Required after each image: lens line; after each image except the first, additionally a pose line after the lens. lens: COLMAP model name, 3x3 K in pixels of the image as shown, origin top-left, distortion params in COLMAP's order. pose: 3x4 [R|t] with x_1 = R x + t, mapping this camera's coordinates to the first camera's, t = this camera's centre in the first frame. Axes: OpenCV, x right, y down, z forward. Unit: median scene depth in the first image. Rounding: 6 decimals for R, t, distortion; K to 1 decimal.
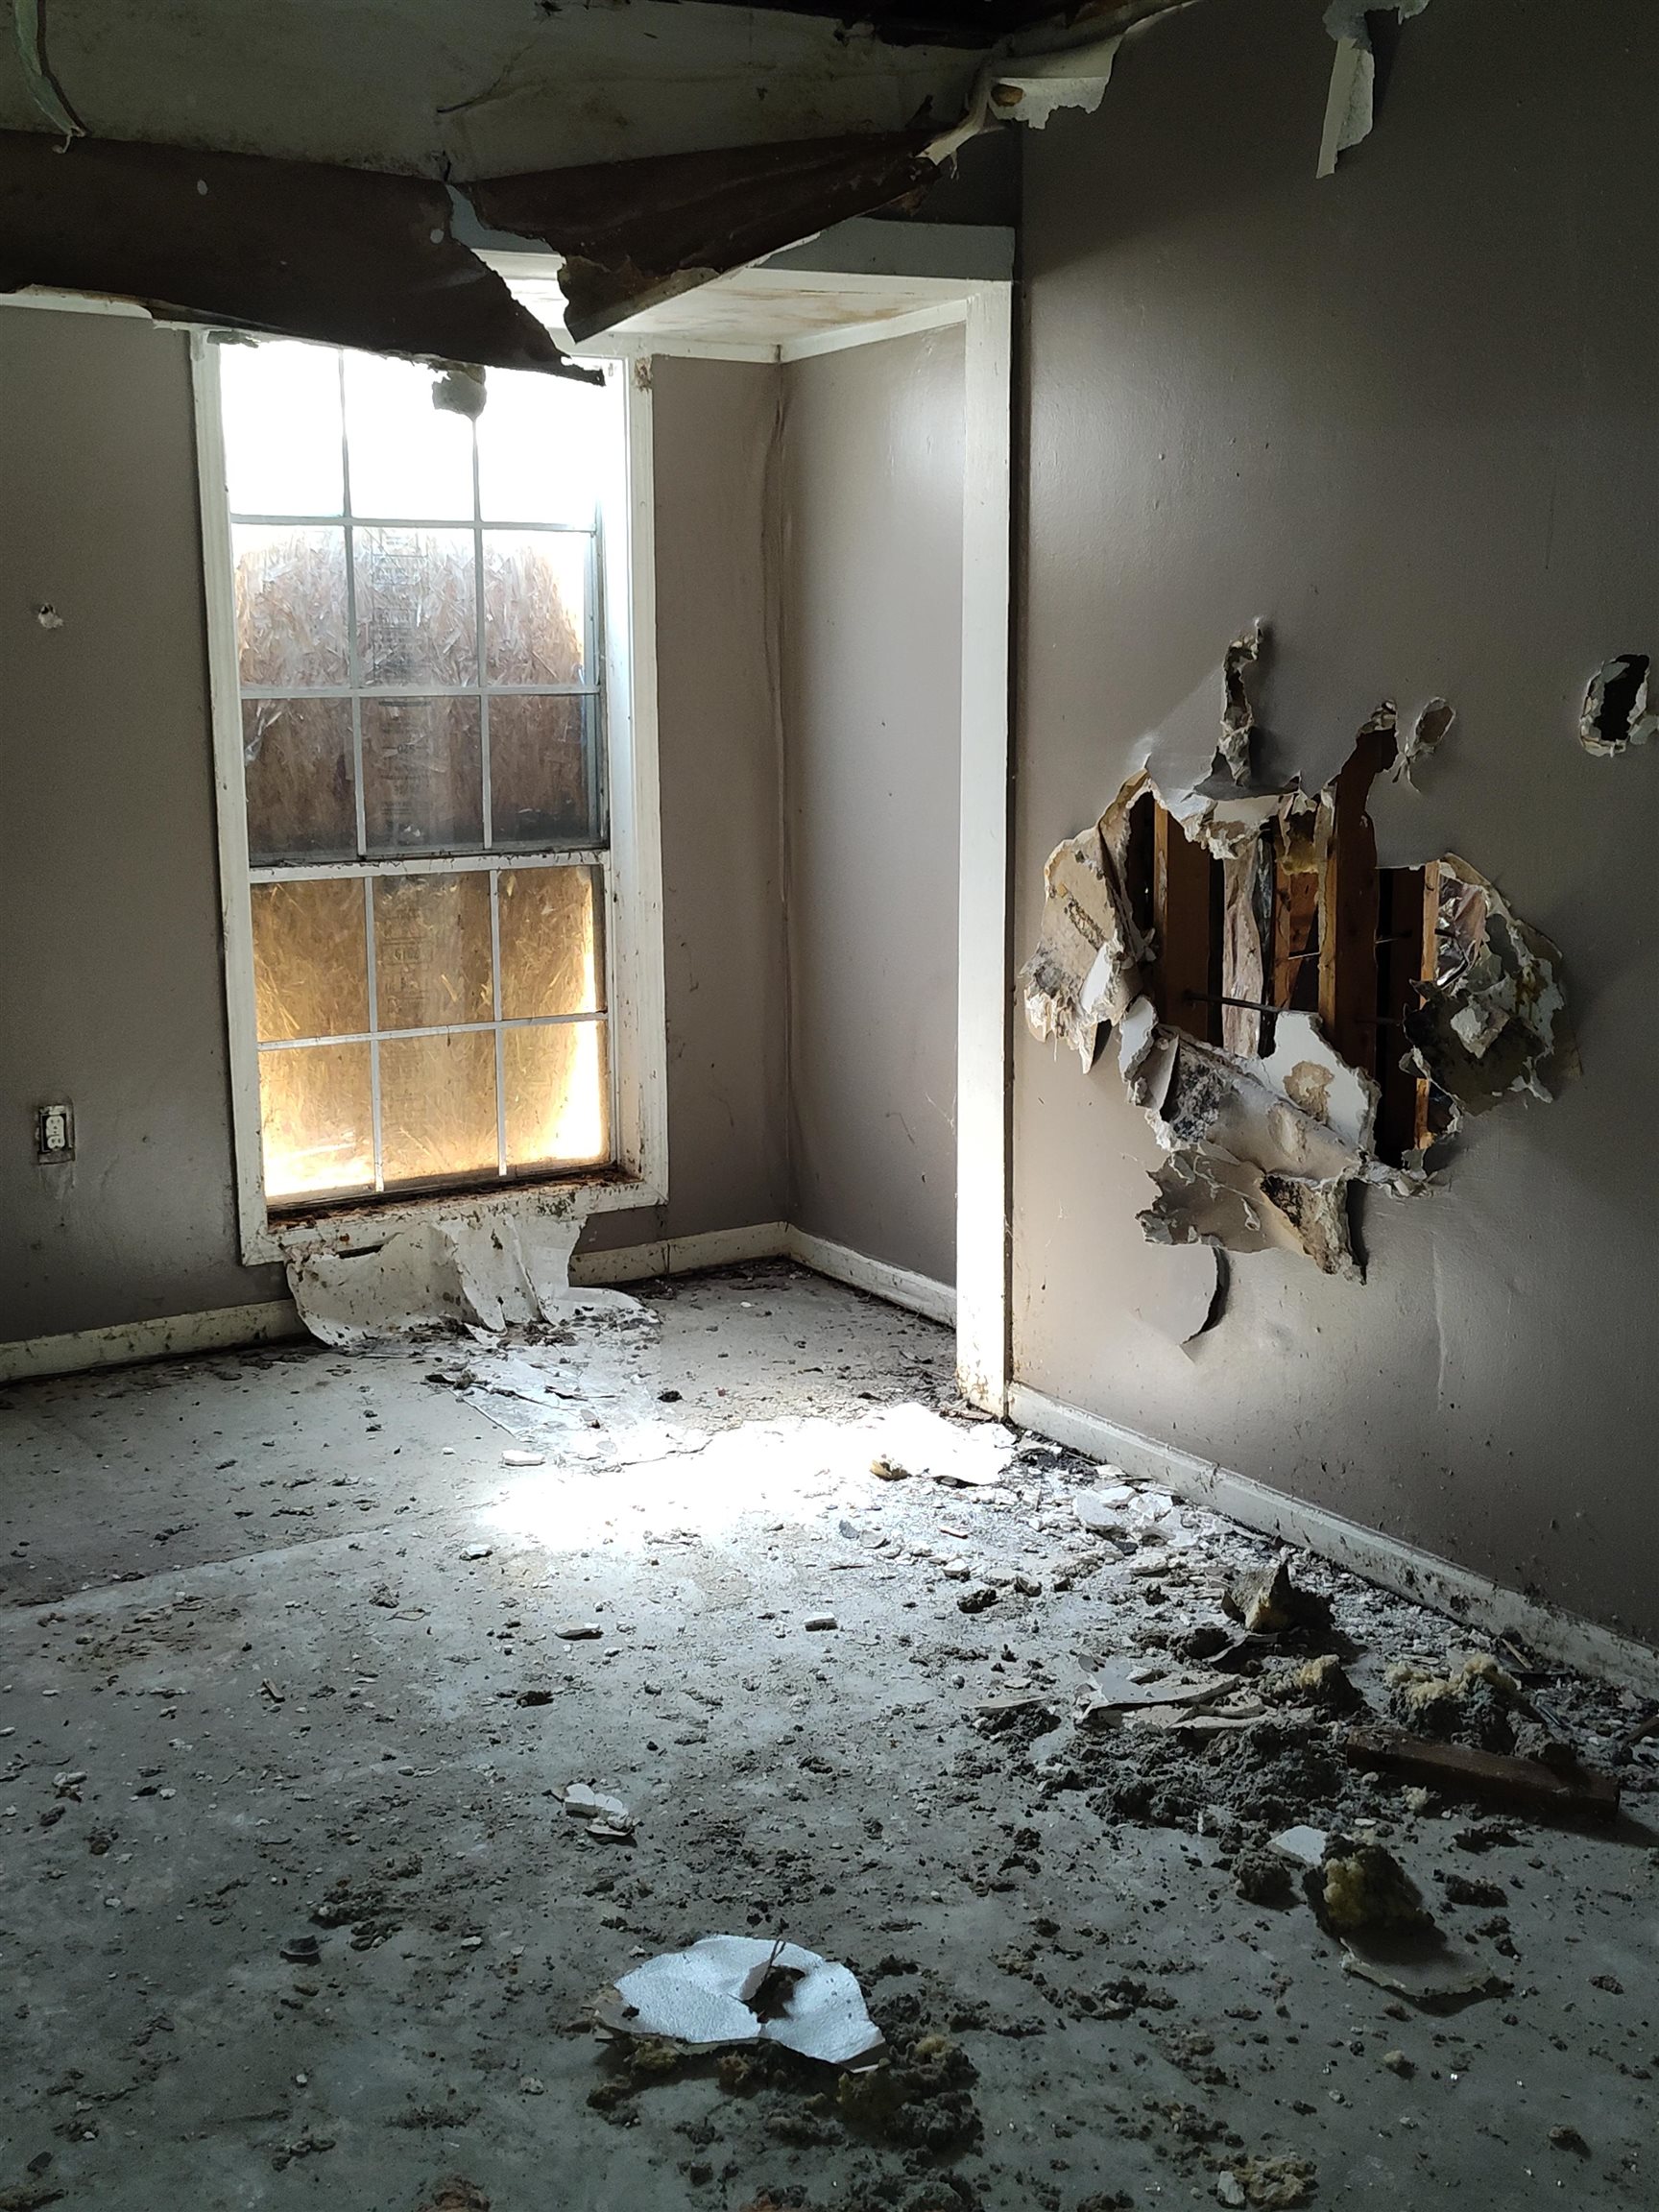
lens RADIAL K [[2422.4, 0, 822.3], [0, 2422.4, 1090.0], [0, 0, 1]] dist [0.001535, 0.179565]
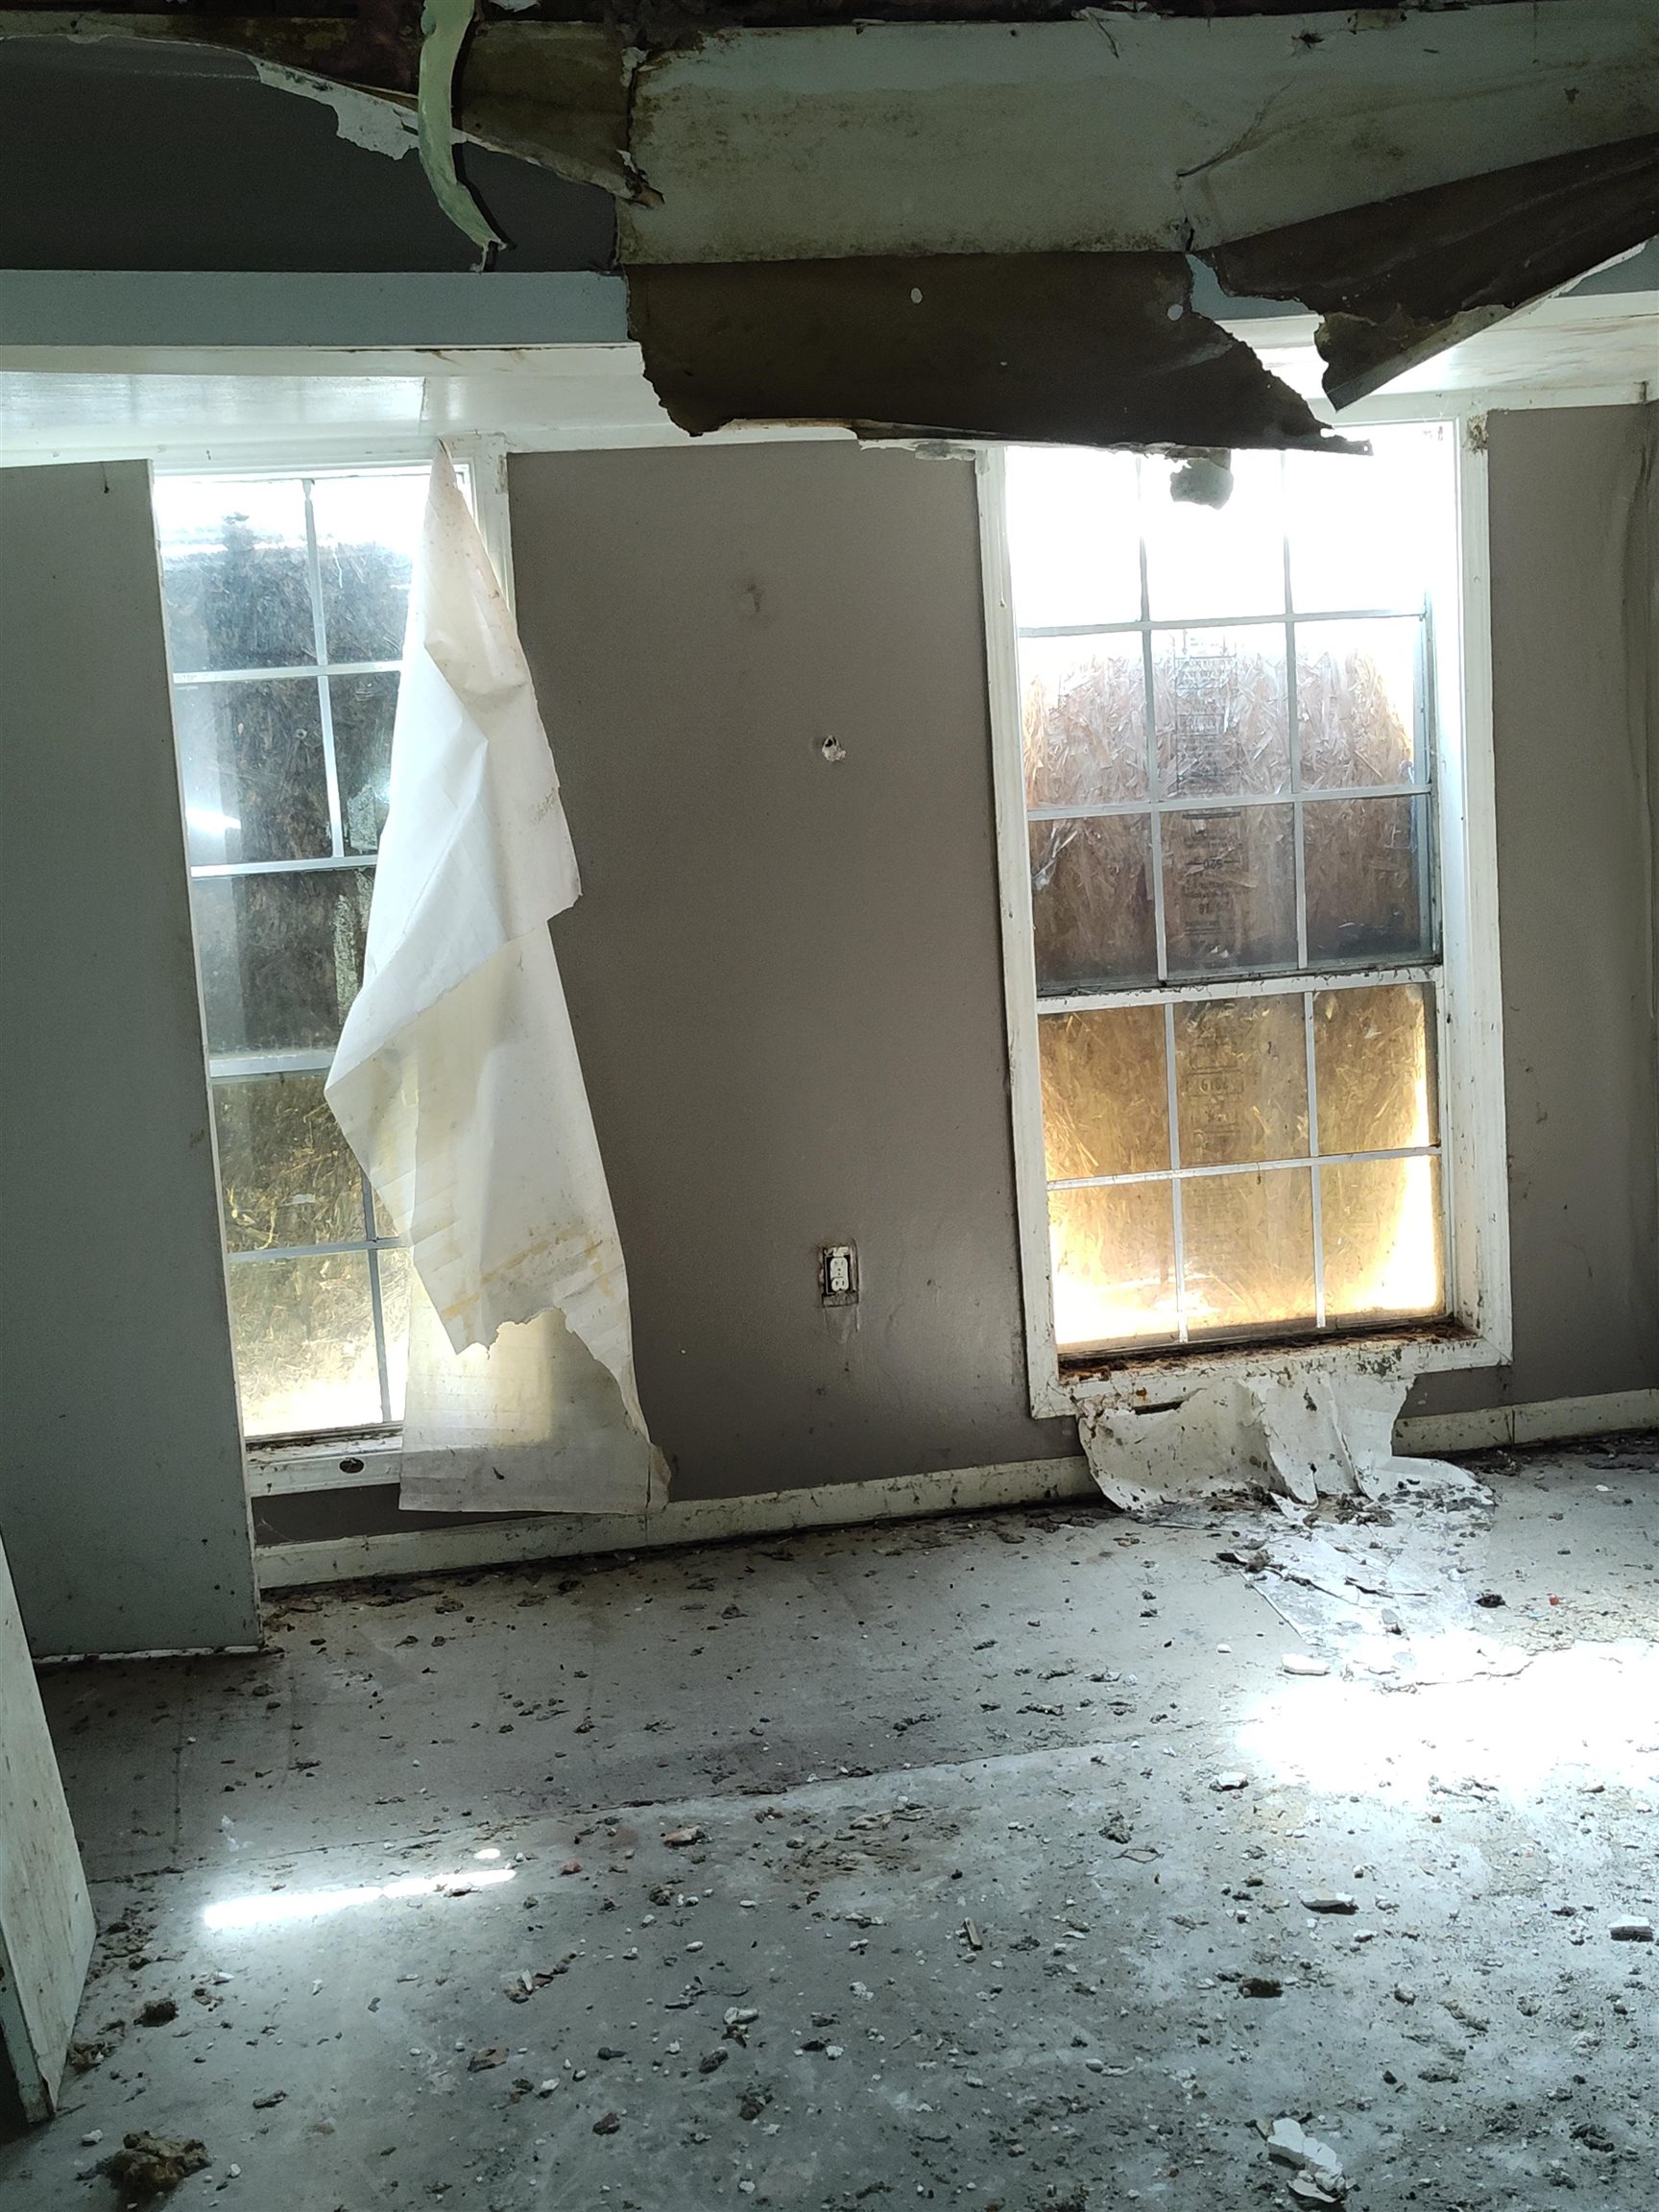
lens RADIAL K [[2422.4, 0, 822.3], [0, 2422.4, 1090.0], [0, 0, 1]] dist [0.001535, 0.179565]
pose [[0.924221, -0.003220, -0.381843, 0.048150], [-0.009607, 0.999452, -0.031682, -0.025942], [0.381736, 0.032950, 0.923684, 0.099527]]
